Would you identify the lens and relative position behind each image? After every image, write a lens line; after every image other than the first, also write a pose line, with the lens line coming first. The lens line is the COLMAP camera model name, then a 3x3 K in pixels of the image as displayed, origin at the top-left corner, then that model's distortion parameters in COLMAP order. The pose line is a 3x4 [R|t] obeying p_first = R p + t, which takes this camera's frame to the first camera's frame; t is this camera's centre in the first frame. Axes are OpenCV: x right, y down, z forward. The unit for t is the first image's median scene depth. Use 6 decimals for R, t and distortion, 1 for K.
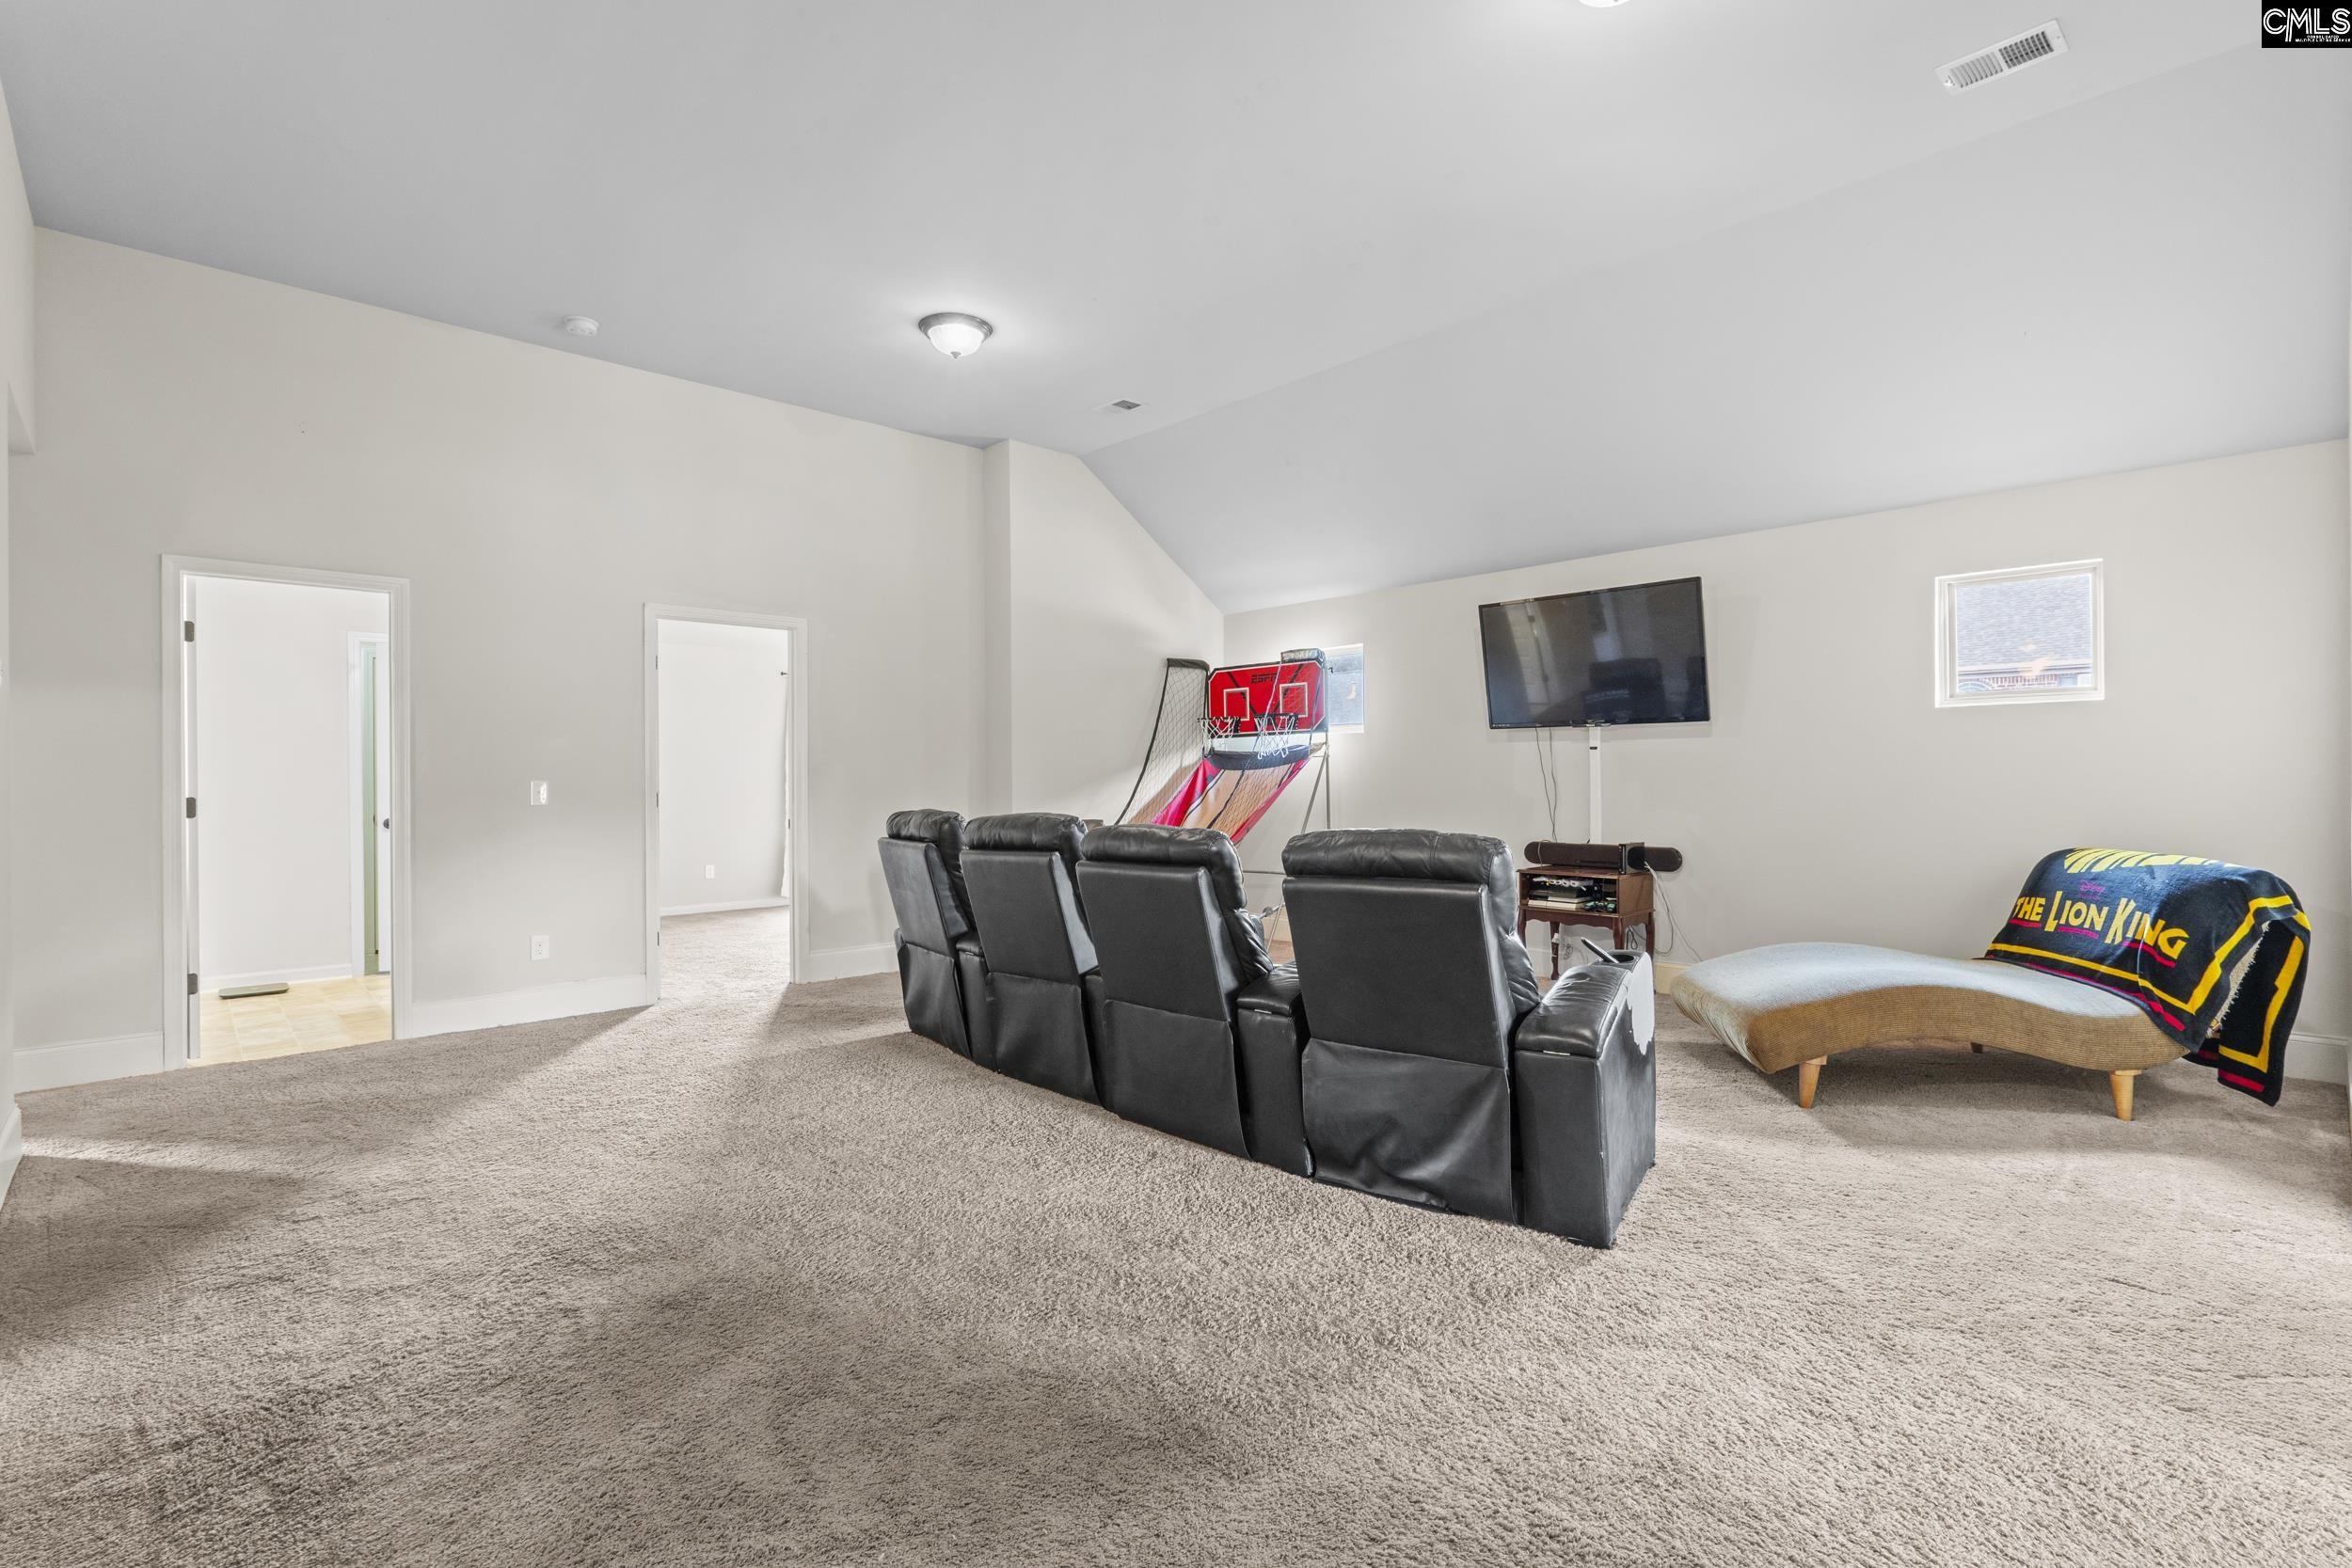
lens RADIAL K [[1086.5, 0, 1180.3], [0, 1086.5, 788.4], [0, 0, 1]] dist [-0.001822, -0.000844]
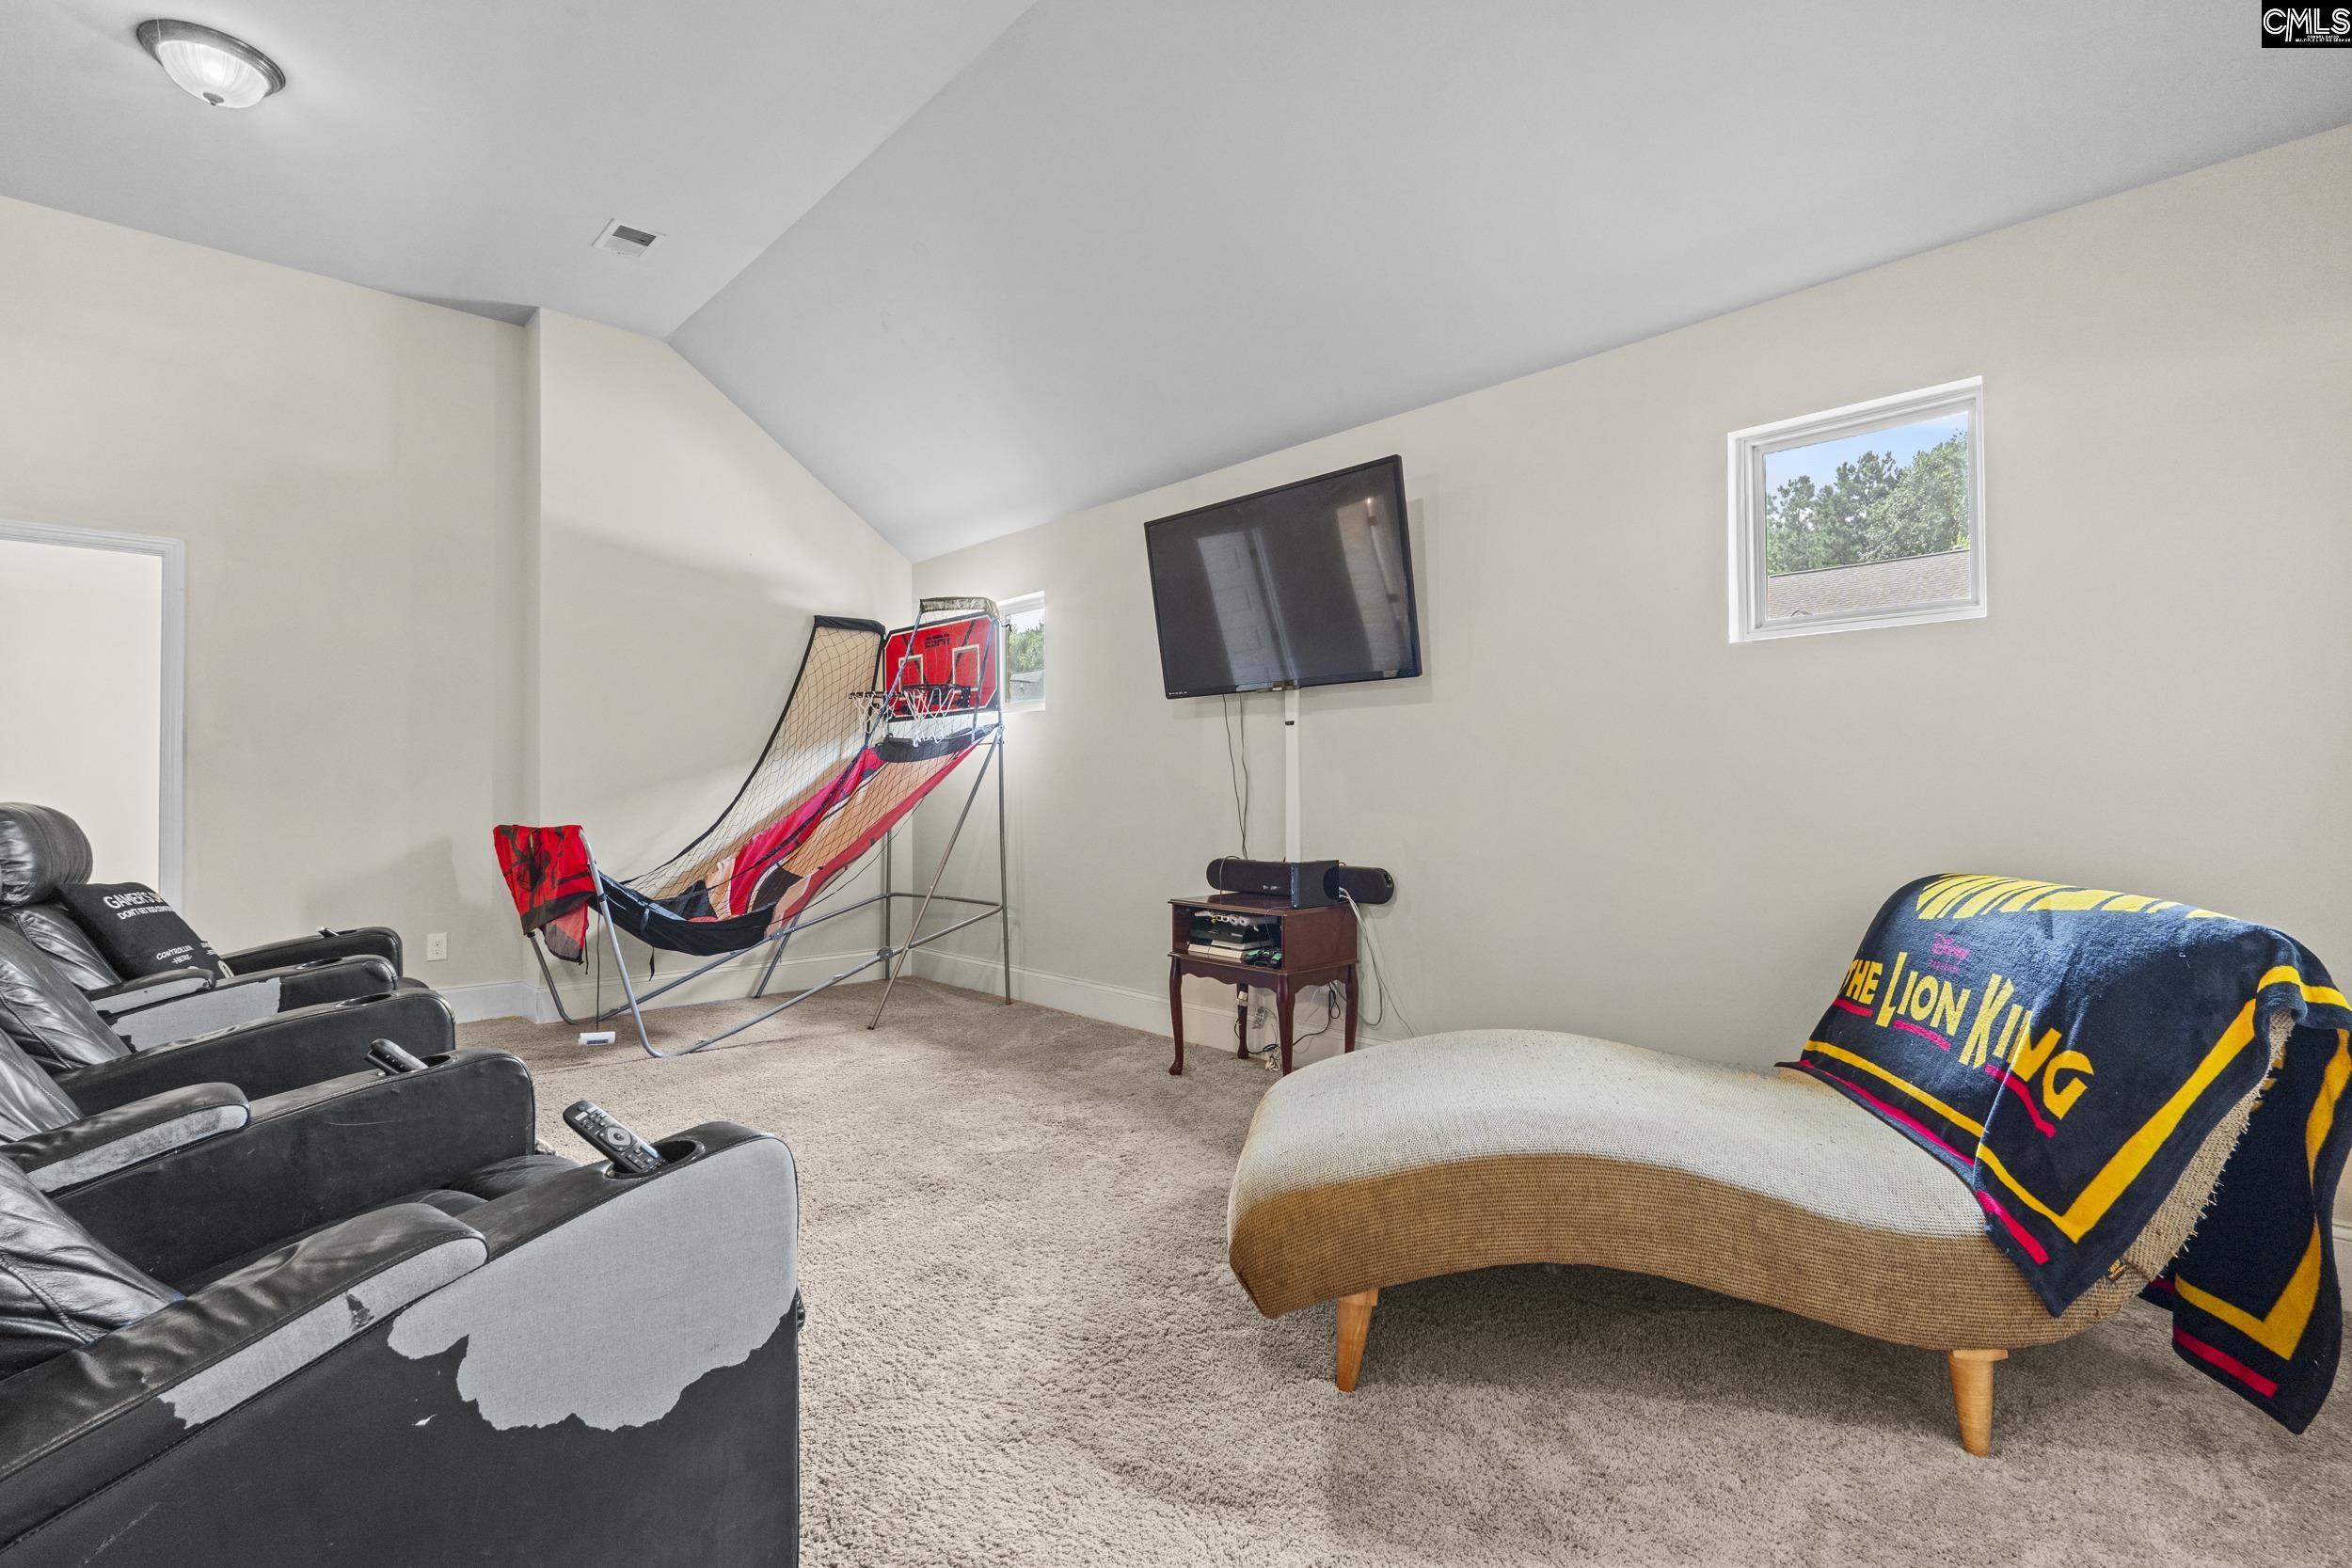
lens RADIAL K [[1086.5, 0, 1171.2], [0, 1086.5, 783.8], [0, 0, 1]] dist [-0.001822, -0.000844]
pose [[0.999640, 0.005809, -0.026178, 0.433956], [-0.006367, 0.999754, -0.021259, 0.021890], [0.026048, 0.021418, 0.999431, 0.418852]]
